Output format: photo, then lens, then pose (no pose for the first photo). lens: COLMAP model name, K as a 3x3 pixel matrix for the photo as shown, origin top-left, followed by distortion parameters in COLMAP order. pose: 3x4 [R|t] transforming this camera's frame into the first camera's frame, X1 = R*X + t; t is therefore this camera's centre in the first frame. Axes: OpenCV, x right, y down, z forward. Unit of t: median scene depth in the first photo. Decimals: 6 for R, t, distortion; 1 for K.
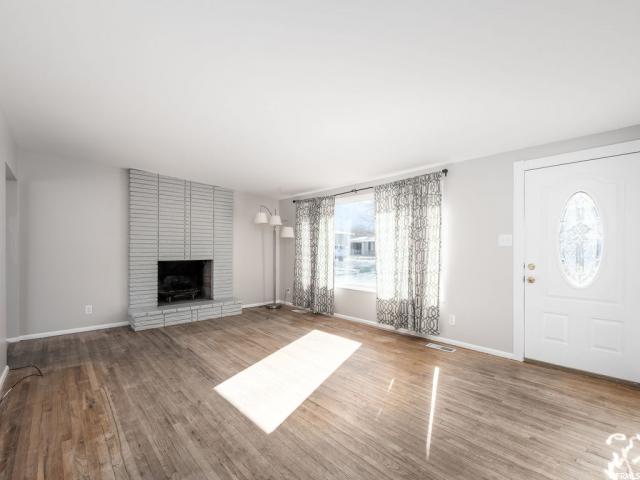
lens RADIAL K [[263.4, 0, 307.0], [0, 263.4, 241.2], [0, 0, 1]] dist [-0.000627, -0.000093]
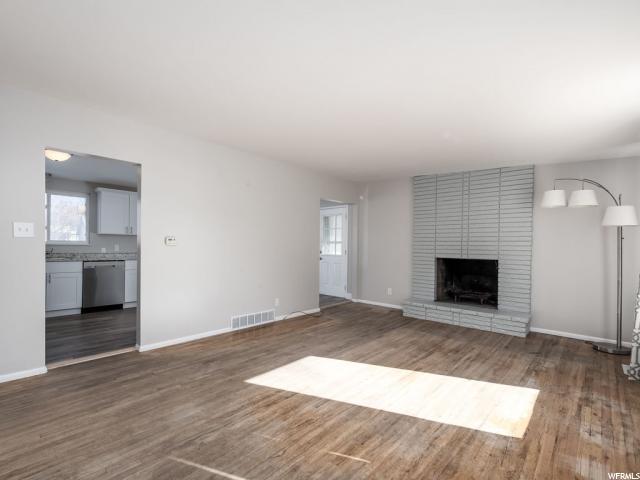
lens RADIAL K [[263.4, 0, 307.0], [0, 263.4, 241.2], [0, 0, 1]] dist [-0.000627, -0.000093]
pose [[0.202324, -0.014670, -0.979209, 0.465268], [0.017239, 0.999786, -0.011417, 0.017001], [0.979167, -0.014570, 0.202533, 0.388954]]
